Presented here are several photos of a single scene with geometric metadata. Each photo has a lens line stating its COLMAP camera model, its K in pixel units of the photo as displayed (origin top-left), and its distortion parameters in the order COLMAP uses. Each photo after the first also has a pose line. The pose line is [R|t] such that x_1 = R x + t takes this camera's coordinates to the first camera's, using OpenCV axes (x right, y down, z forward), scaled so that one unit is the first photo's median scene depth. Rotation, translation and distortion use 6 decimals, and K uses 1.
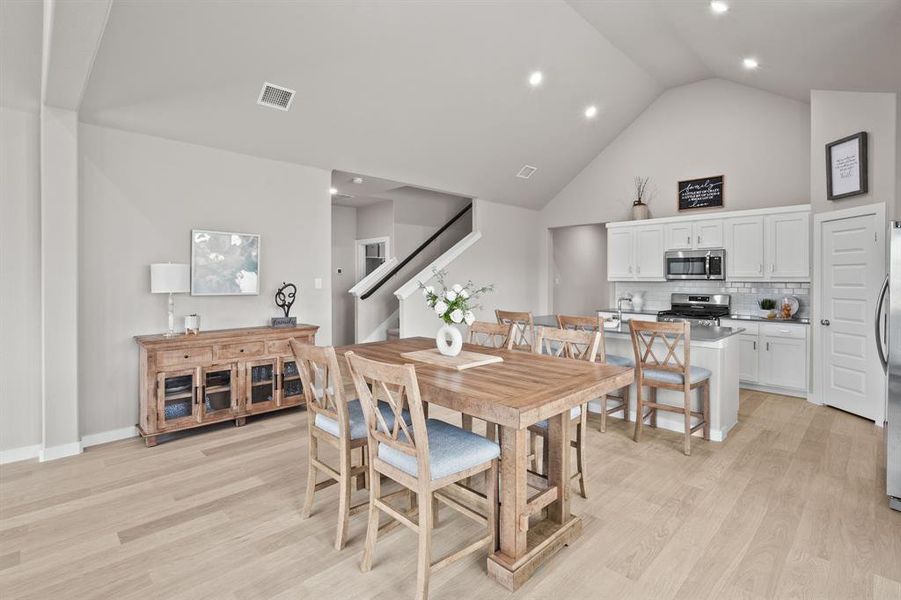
lens RADIAL K [[437.1, 0, 451.0], [0, 437.1, 270.1], [0, 0, 1]] dist [-0.000456, -0.000507]
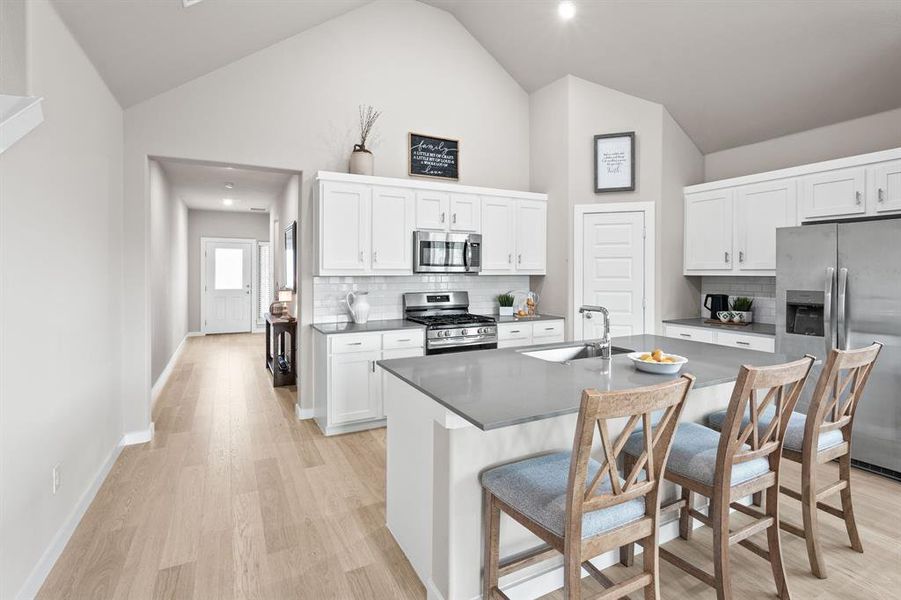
lens RADIAL K [[437.1, 0, 451.0], [0, 437.1, 270.1], [0, 0, 1]] dist [-0.000456, -0.000507]
pose [[0.293106, 0.004038, 0.956072, -0.133887], [-0.017317, 0.999849, 0.001086, 0.016118], [-0.955923, -0.016875, 0.293131, 0.767171]]
